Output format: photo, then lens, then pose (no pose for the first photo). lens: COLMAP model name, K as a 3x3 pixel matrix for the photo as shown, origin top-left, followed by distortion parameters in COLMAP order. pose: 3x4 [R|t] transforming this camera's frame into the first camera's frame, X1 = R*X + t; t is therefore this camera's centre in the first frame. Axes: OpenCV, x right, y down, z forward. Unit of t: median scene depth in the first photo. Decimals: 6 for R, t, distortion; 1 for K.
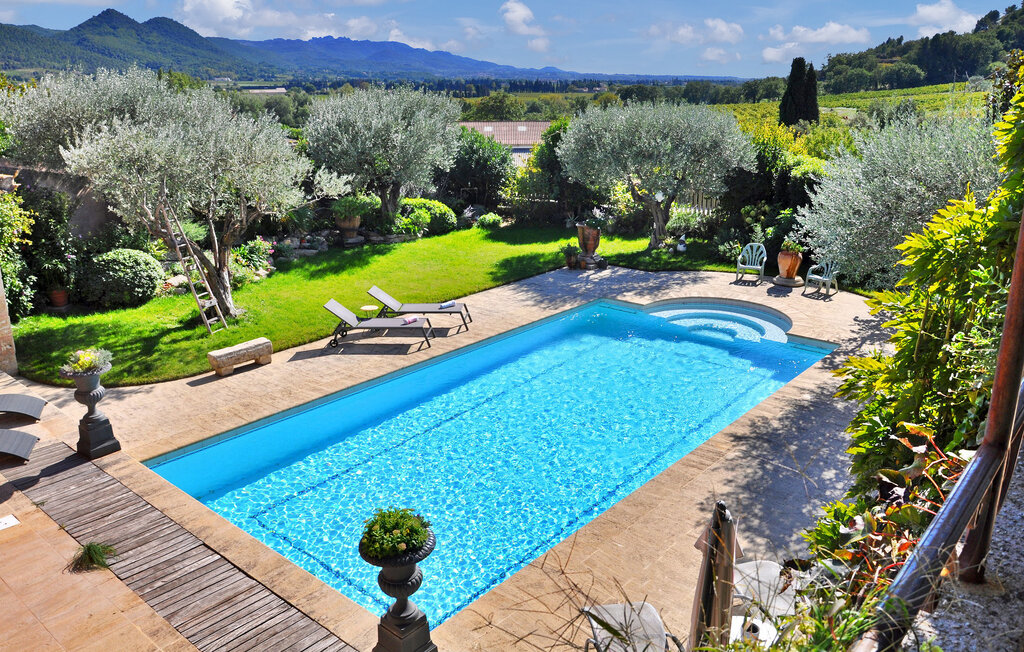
lens RADIAL K [[796.5, 0, 512.0], [0, 796.5, 326.0], [0, 0, 1]] dist [0.007687, 0.002577]
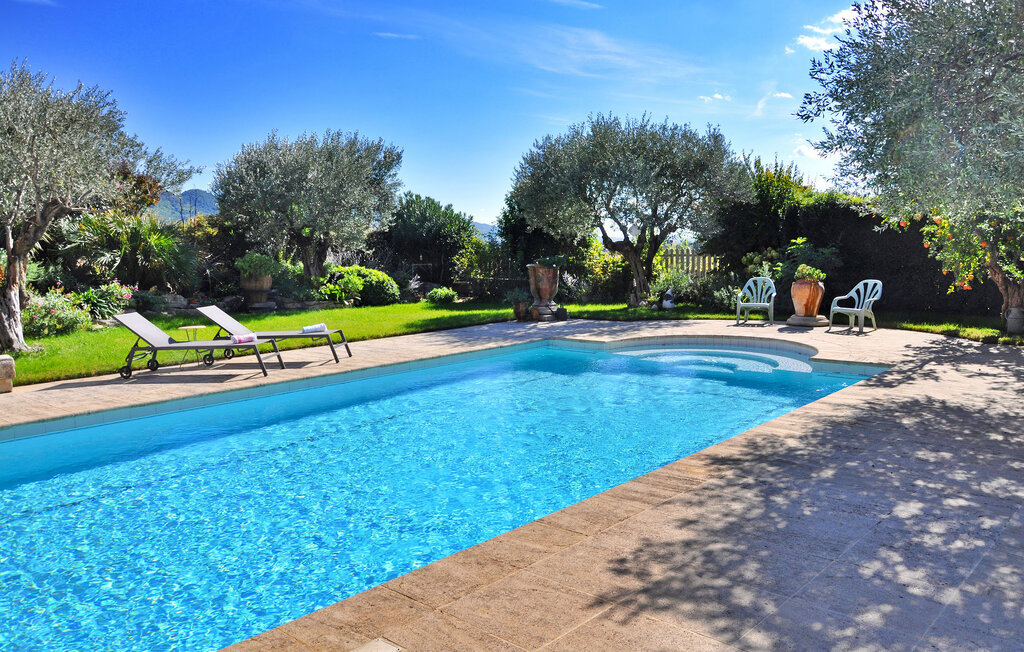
lens RADIAL K [[810.8, 0, 486.0], [0, 810.8, 324.3], [0, 0, 1]] dist [-0.011489, -0.003446]
pose [[0.998582, -0.013502, -0.051501, 0.086741], [0.003510, 0.981902, -0.189359, 0.082578], [0.053125, 0.188910, 0.980556, 0.247999]]
